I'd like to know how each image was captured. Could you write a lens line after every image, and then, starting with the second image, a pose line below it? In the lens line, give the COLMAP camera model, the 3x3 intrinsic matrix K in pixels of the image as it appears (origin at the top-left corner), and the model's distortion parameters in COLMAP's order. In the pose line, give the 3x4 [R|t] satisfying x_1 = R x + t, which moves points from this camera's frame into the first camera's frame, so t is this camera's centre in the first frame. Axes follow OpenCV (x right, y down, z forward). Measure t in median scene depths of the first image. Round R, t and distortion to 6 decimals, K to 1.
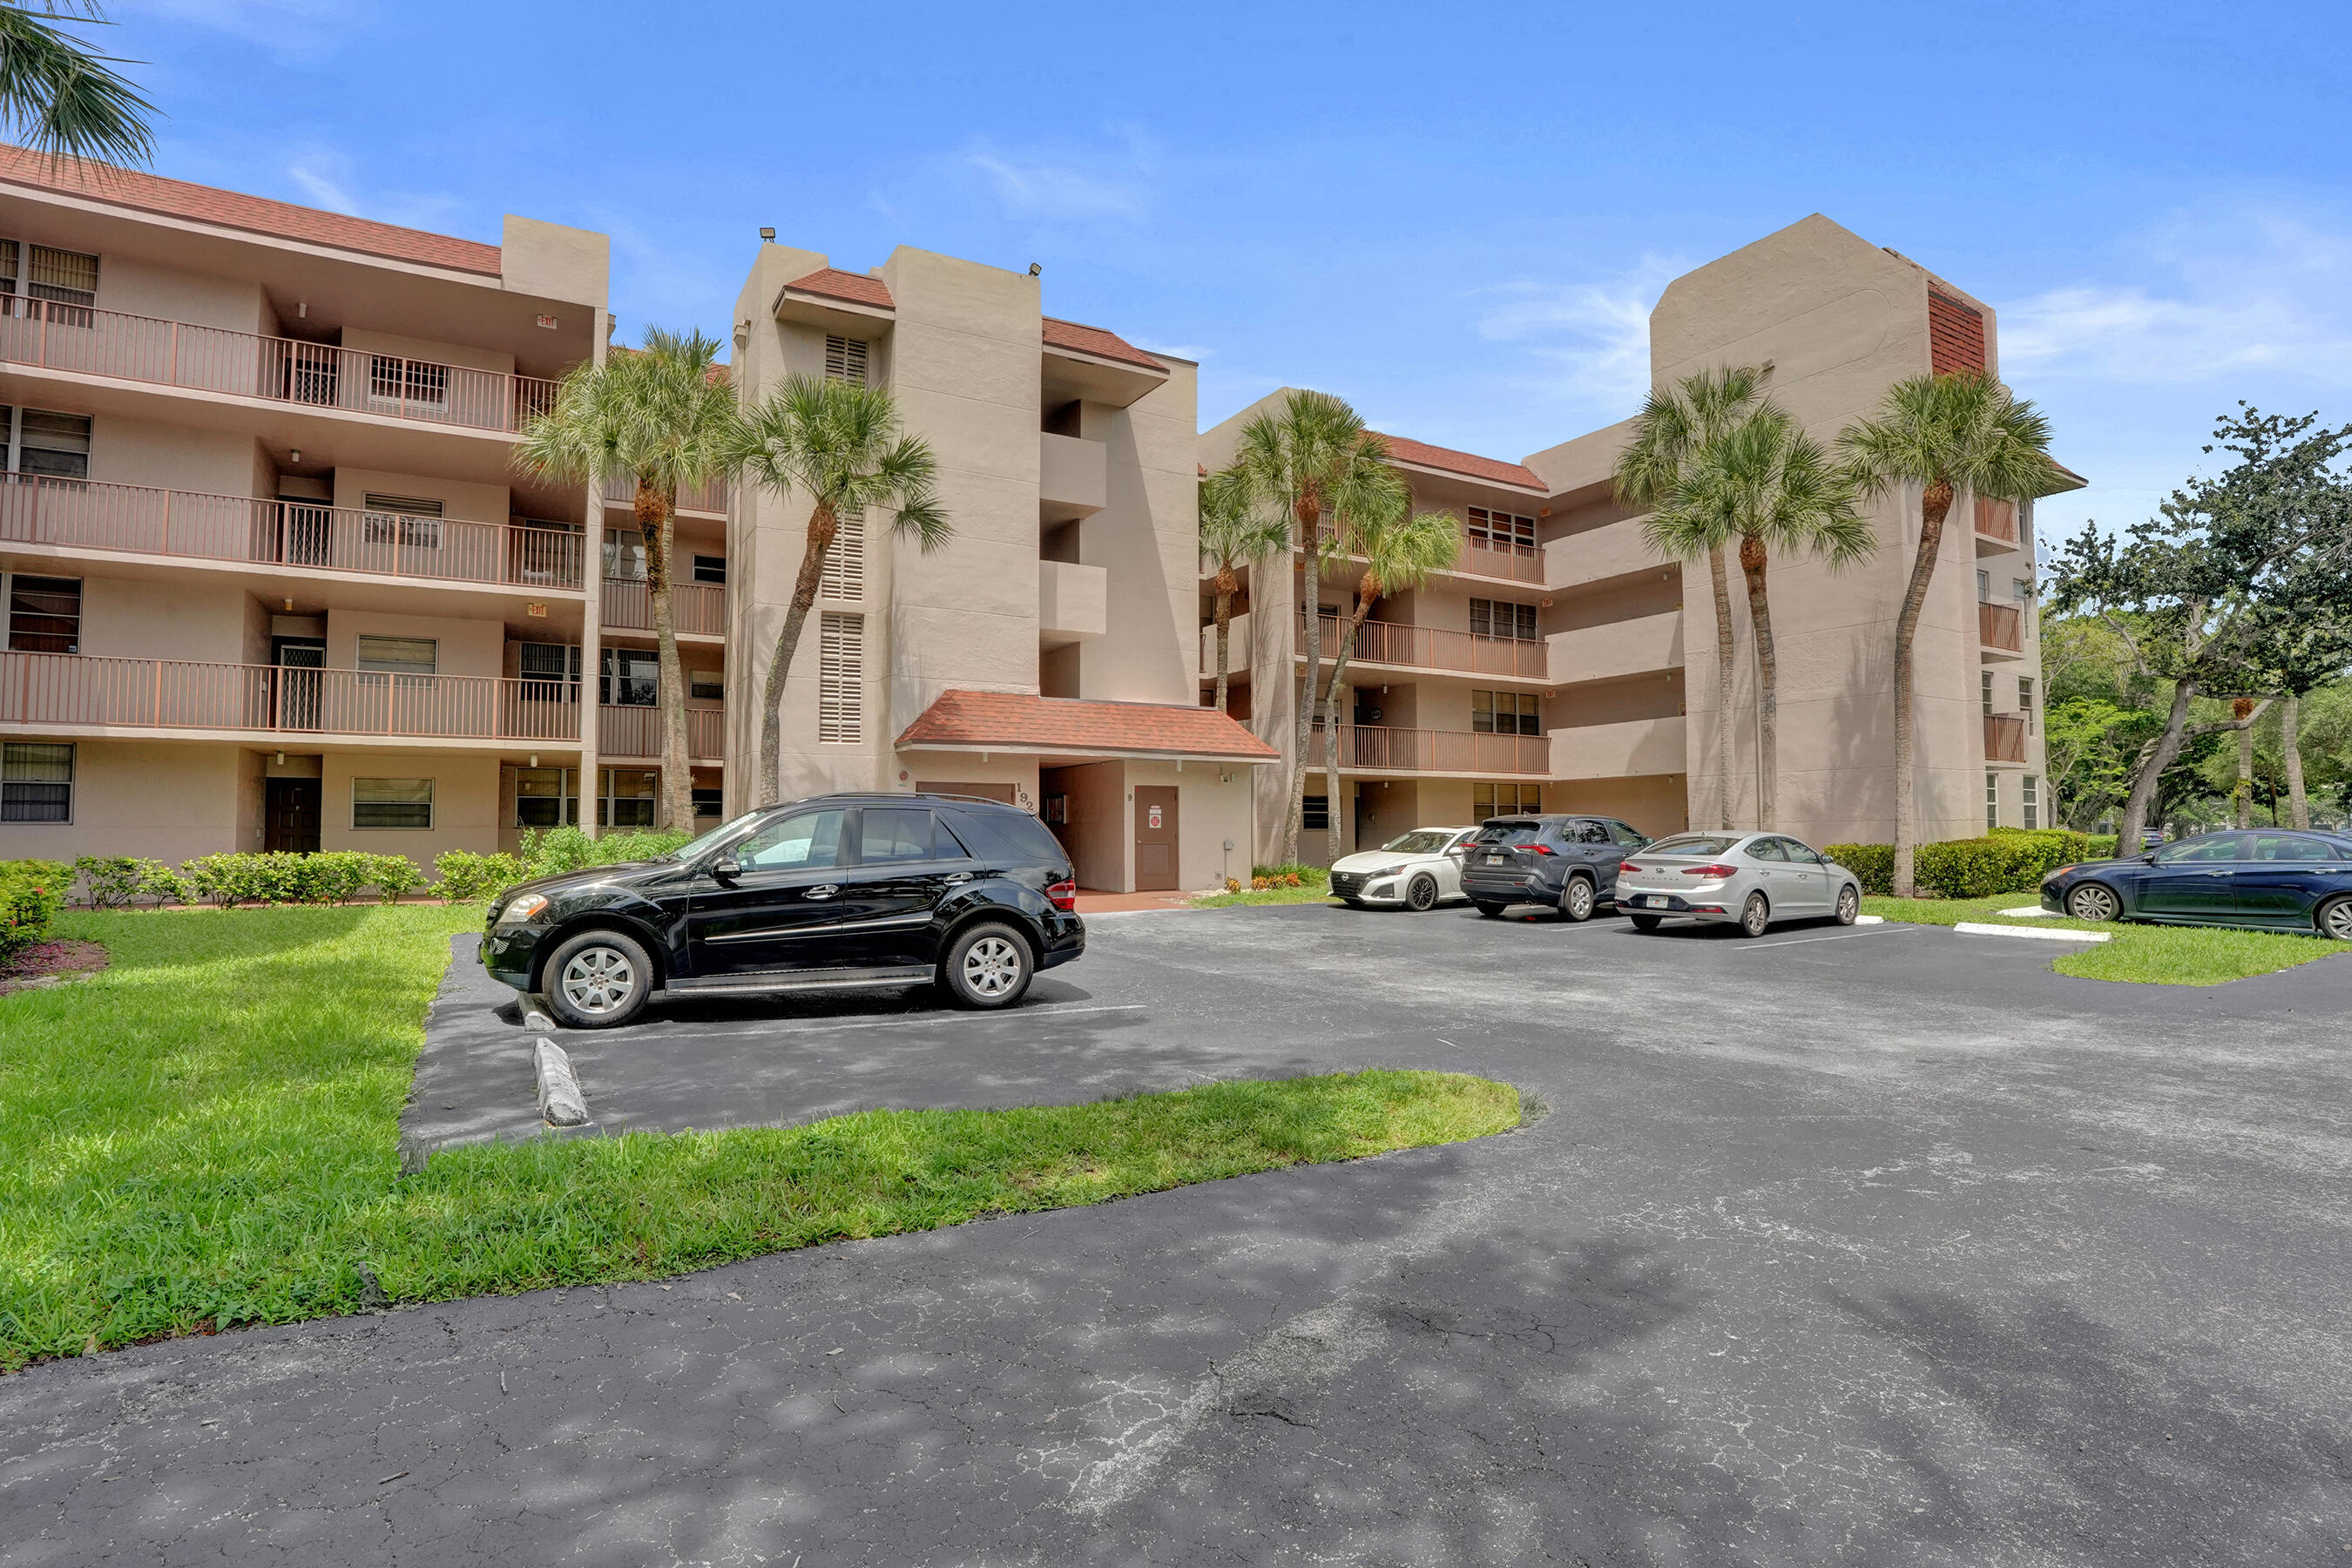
lens RADIAL K [[1109.5, 0, 1176.0], [0, 1109.5, 784.0], [0, 0, 1]] dist [-0.042283, 0.029116]
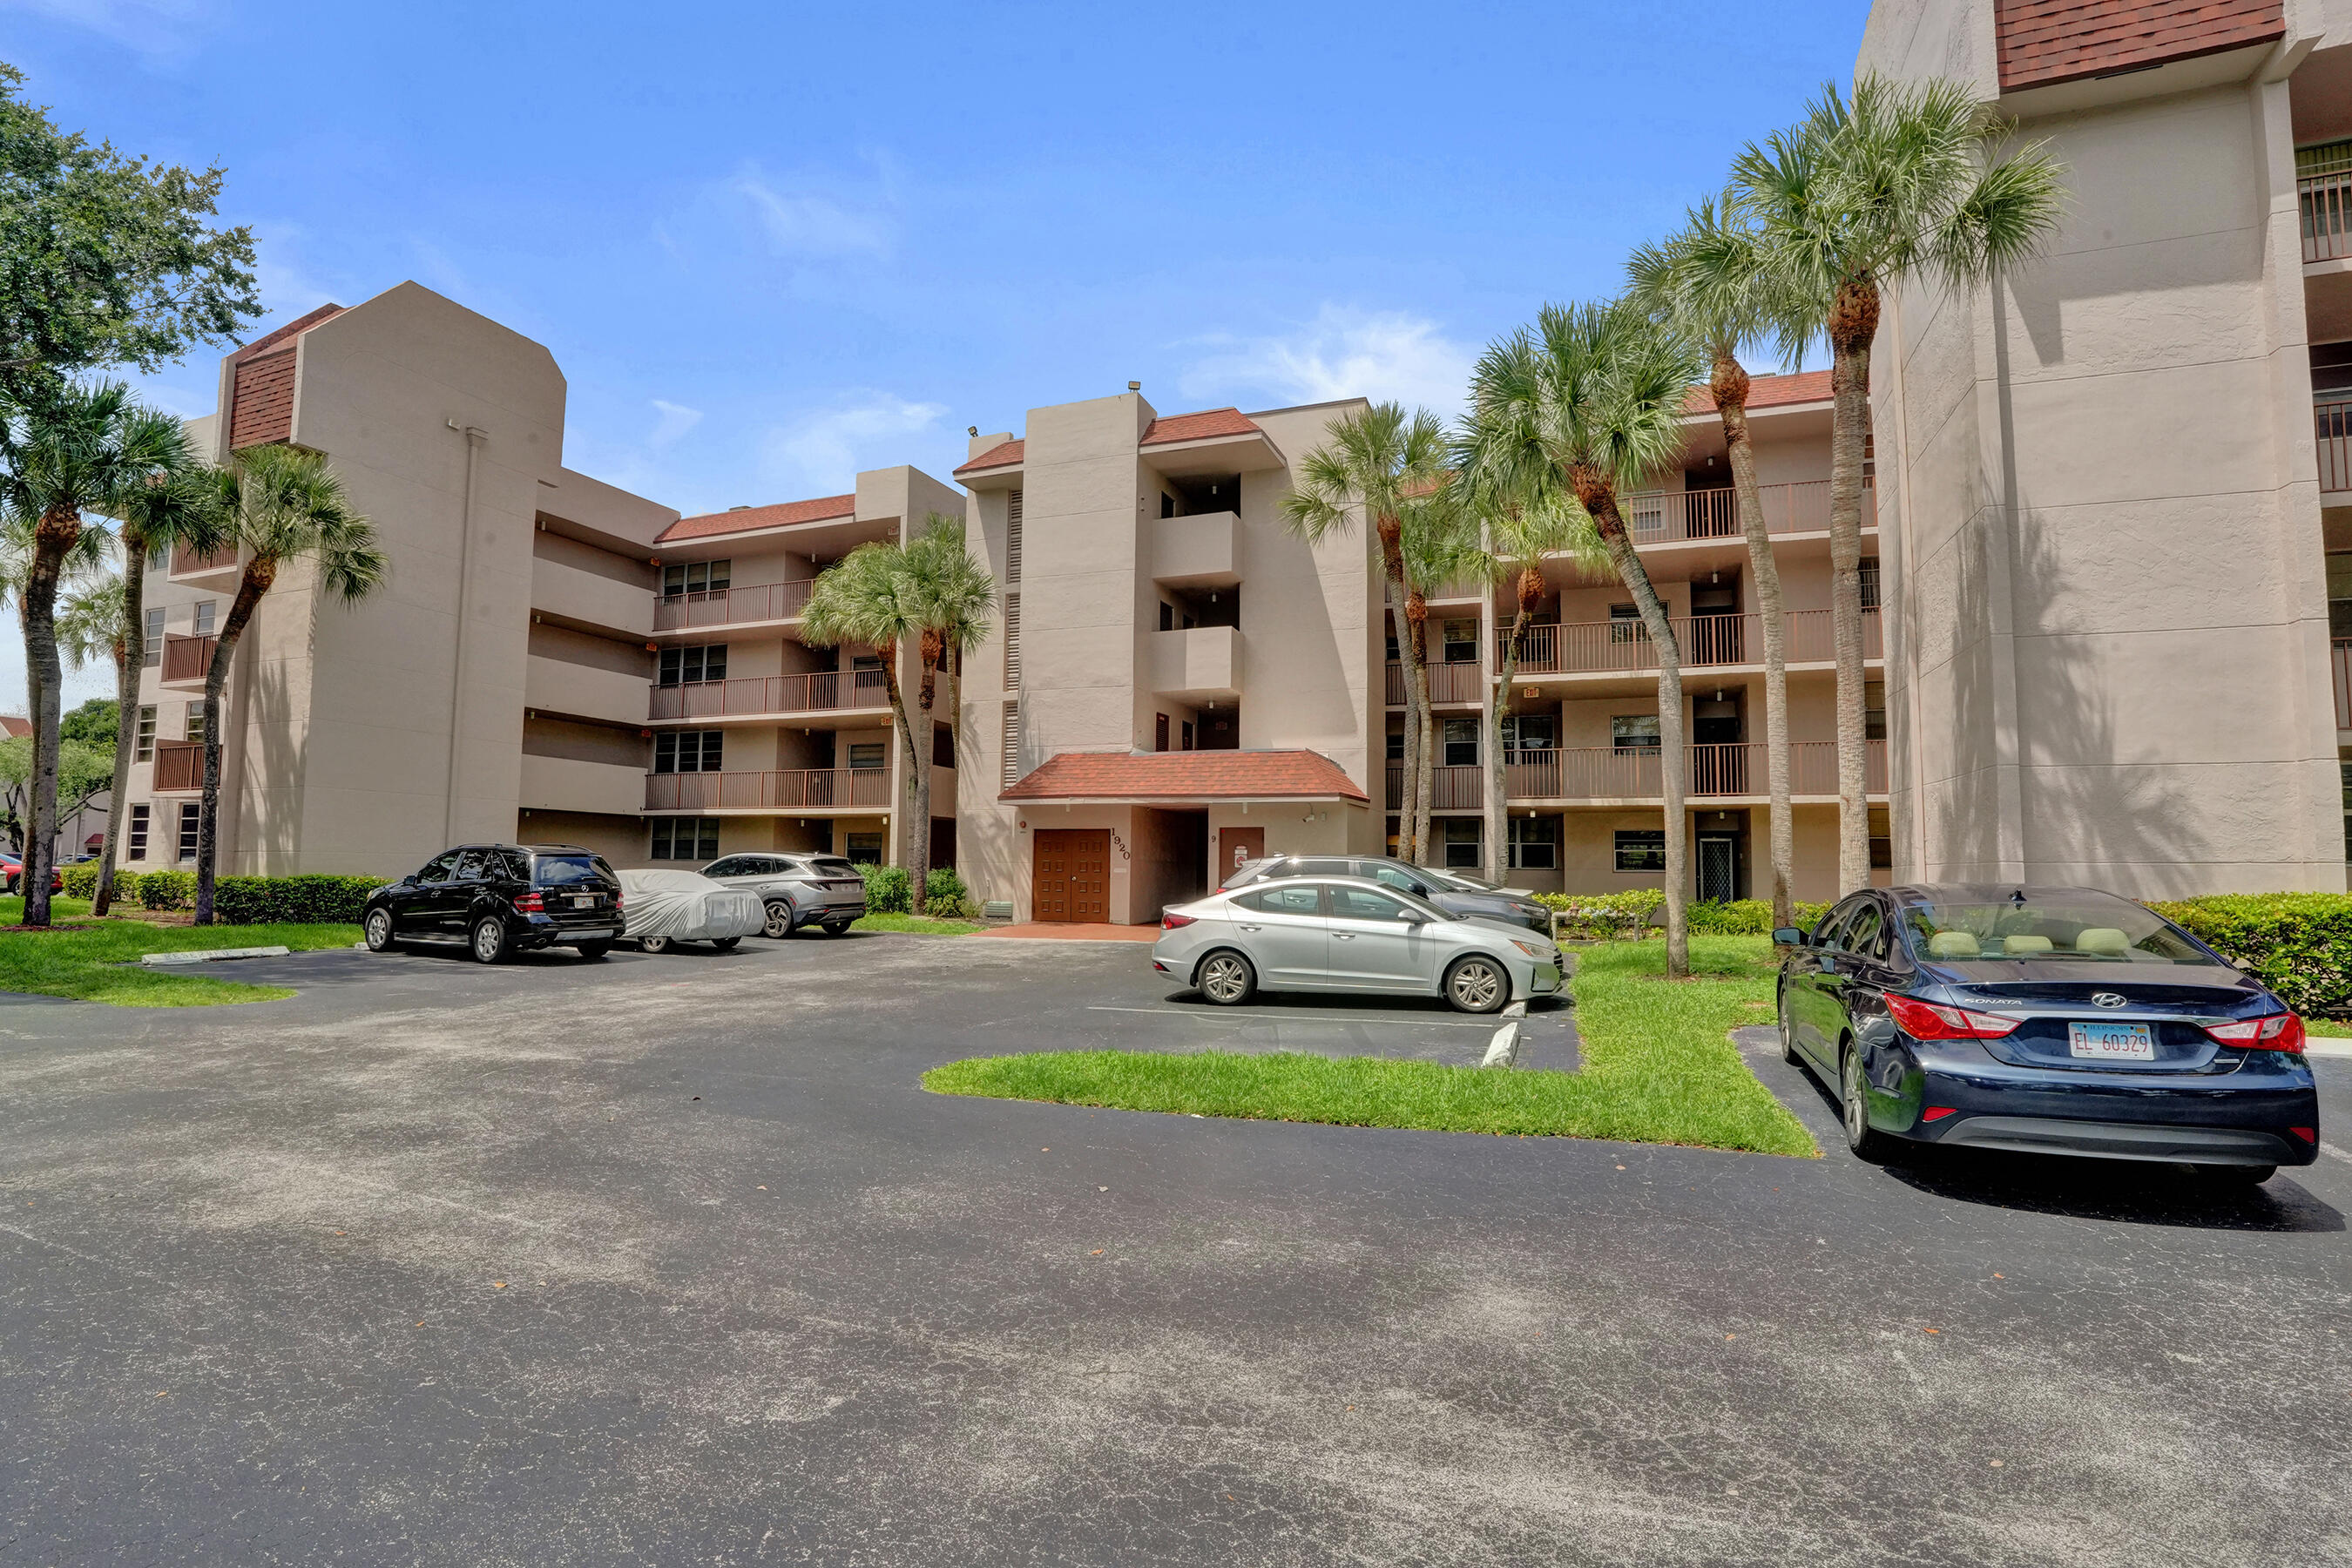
lens RADIAL K [[1109.5, 0, 1176.0], [0, 1109.5, 784.0], [0, 0, 1]] dist [-0.042283, 0.029116]
pose [[0.642825, -0.050342, -0.764357, 0.823714], [0.019324, 0.998586, -0.049517, 0.011666], [0.765769, 0.017060, 0.642889, 0.313949]]
